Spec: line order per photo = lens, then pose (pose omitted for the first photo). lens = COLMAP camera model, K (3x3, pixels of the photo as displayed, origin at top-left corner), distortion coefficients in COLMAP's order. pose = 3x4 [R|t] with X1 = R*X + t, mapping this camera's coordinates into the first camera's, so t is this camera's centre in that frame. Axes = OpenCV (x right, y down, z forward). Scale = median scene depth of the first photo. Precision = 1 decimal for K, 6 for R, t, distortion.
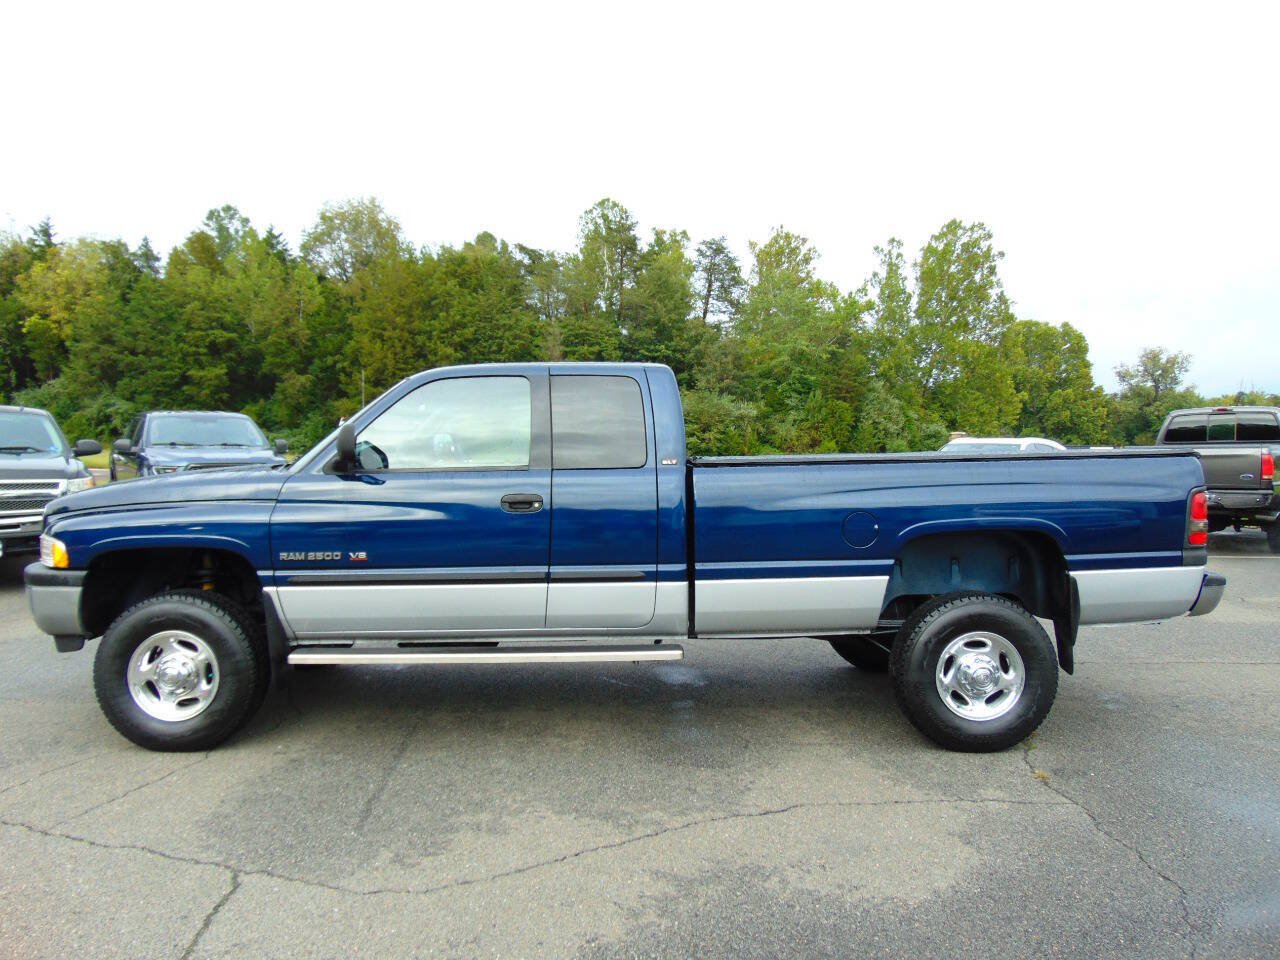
lens RADIAL K [[949.9, 0, 639.2], [0, 949.9, 475.1], [0, 0, 1]] dist [-0.026292, 0.047552]
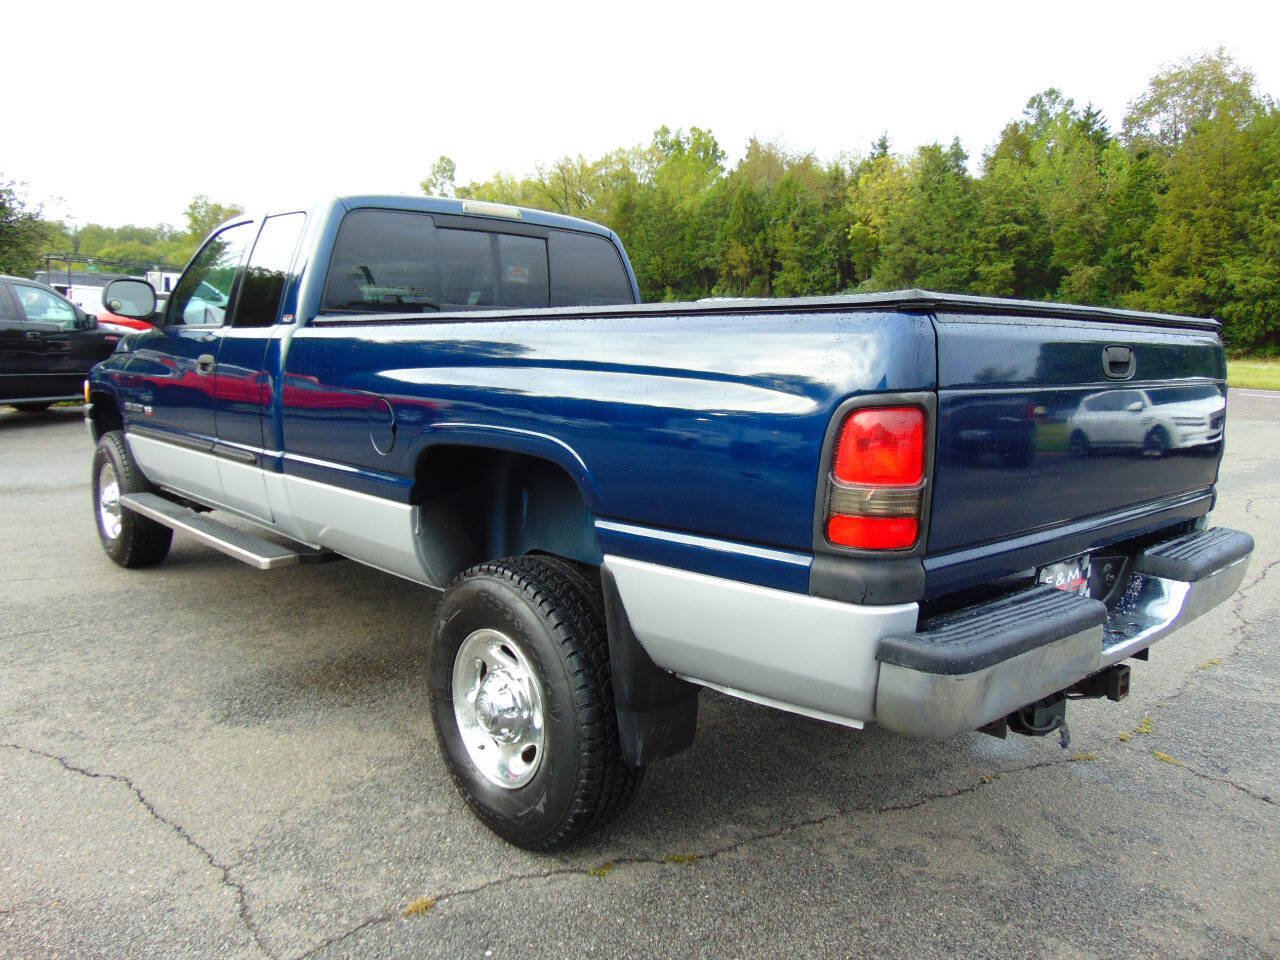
lens RADIAL K [[949.8, 0, 638.5], [0, 949.8, 477.2], [0, 0, 1]] dist [-0.035856, 0.062526]
pose [[0.663306, 0.120664, -0.738556, 0.056256], [-0.040445, 0.991253, 0.125626, 0.000163], [0.747255, -0.053457, 0.662384, 0.048172]]
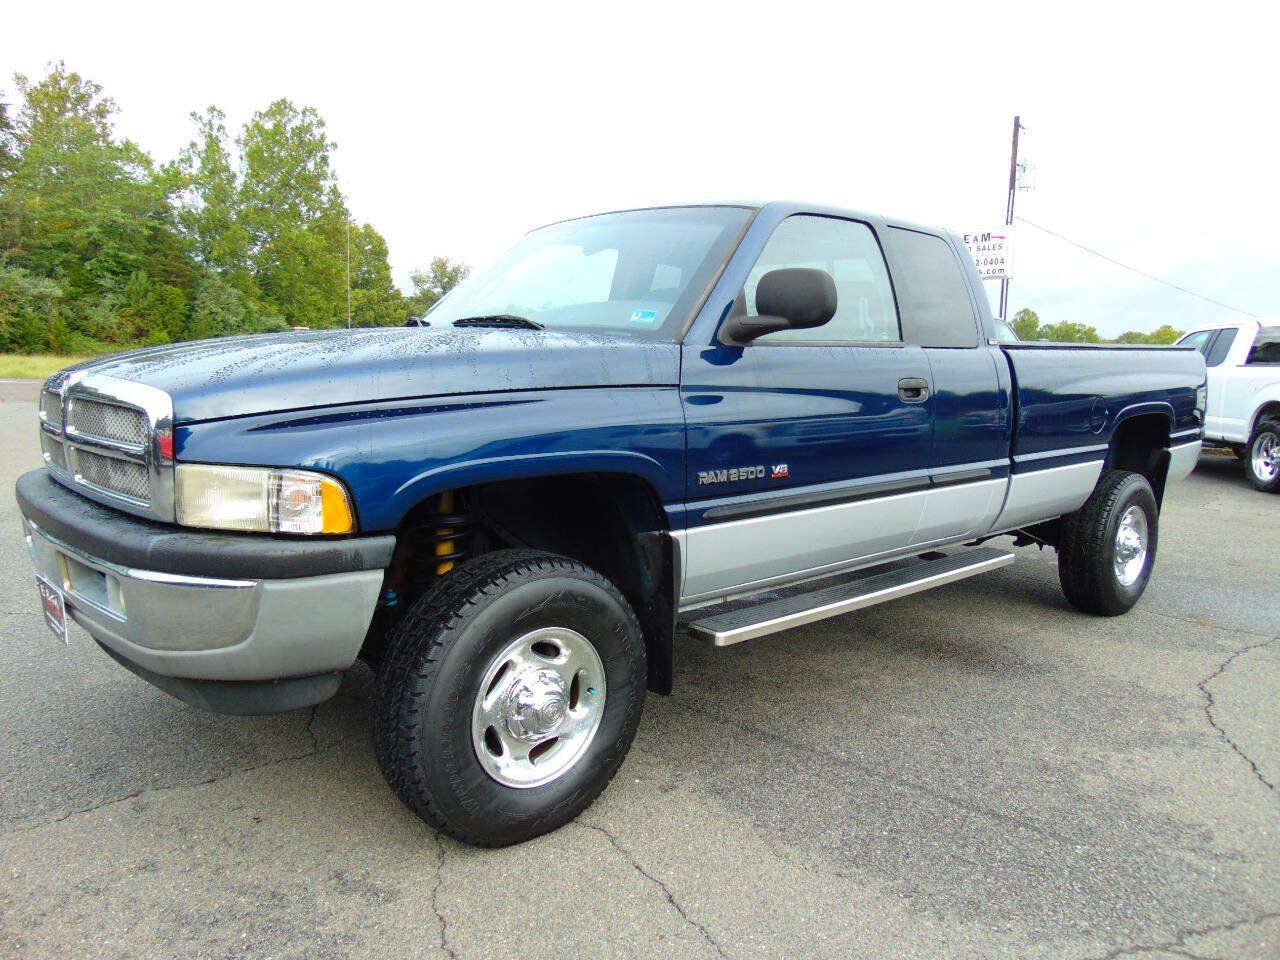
lens RADIAL K [[949.9, 0, 639.2], [0, 949.9, 475.1], [0, 0, 1]] dist [-0.026292, 0.047552]
pose [[0.746915, -0.060302, 0.662179, -0.055172], [-0.011158, 0.994602, 0.103161, 0.001412], [-0.664825, -0.084441, 0.742211, 0.038709]]
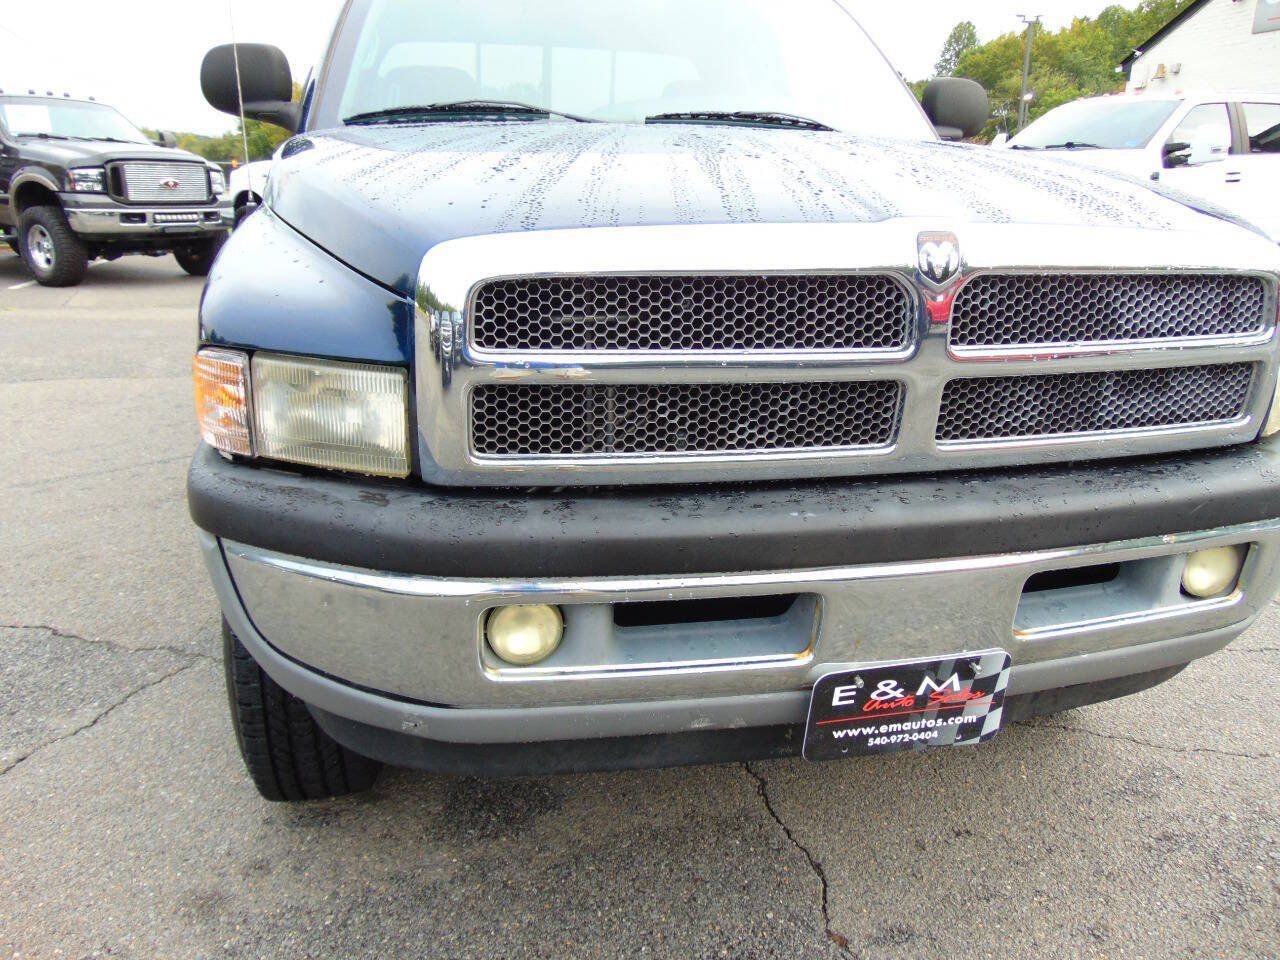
lens RADIAL K [[951.4, 0, 638.7], [0, 951.4, 474.5], [0, 0, 1]] dist [-0.032899, 0.046622]
pose [[-0.231632, -0.291941, 0.927964, -0.063305], [0.007887, 0.953312, 0.301884, 0.000551], [-0.972771, 0.077245, -0.218515, 0.092530]]
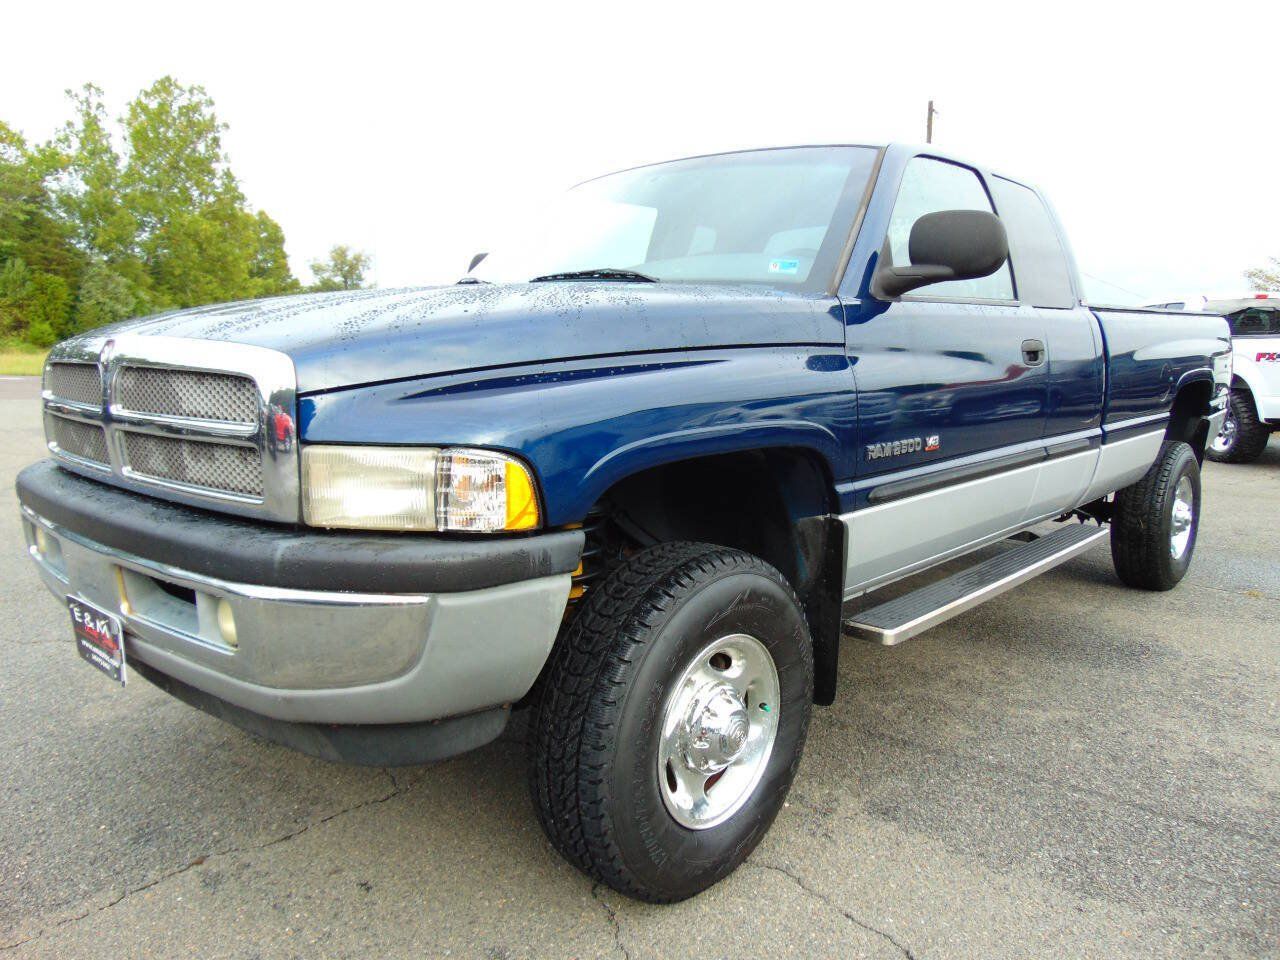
lens RADIAL K [[941.9, 0, 637.5], [0, 941.9, 478.3], [0, 0, 1]] dist [0.010402, -0.000852]
pose [[0.678960, -0.090488, 0.728577, -0.057600], [0.004419, 0.992861, 0.119194, 0.002492], [-0.734162, -0.077708, 0.674513, 0.050148]]
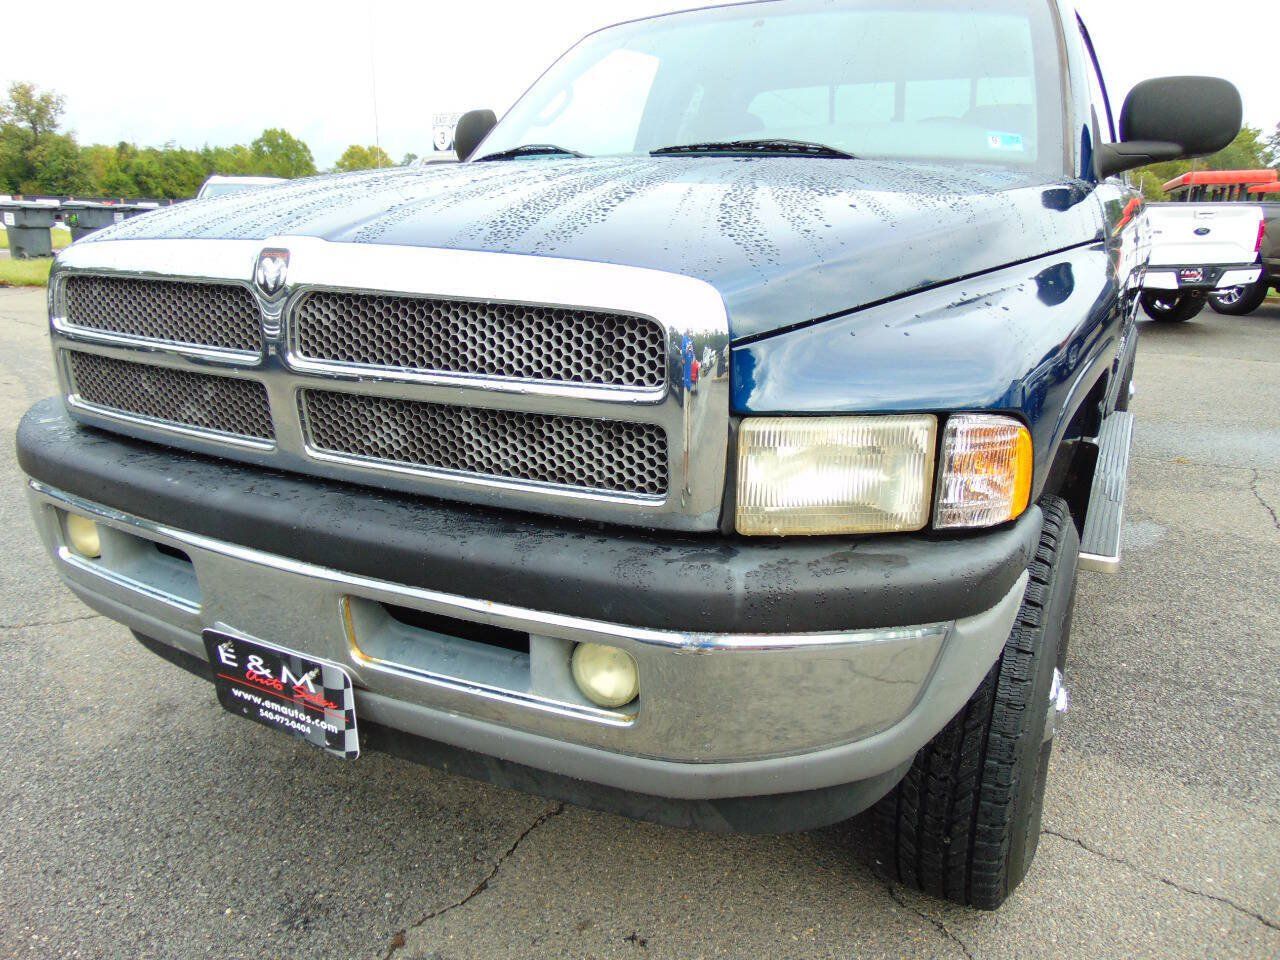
lens RADIAL K [[951.4, 0, 638.7], [0, 951.4, 474.5], [0, 0, 1]] dist [-0.032899, 0.046622]
pose [[0.475645, -0.228148, 0.849535, -0.060700], [0.007790, 0.966834, 0.255287, 0.001199], [-0.879603, -0.114809, 0.461647, 0.066887]]
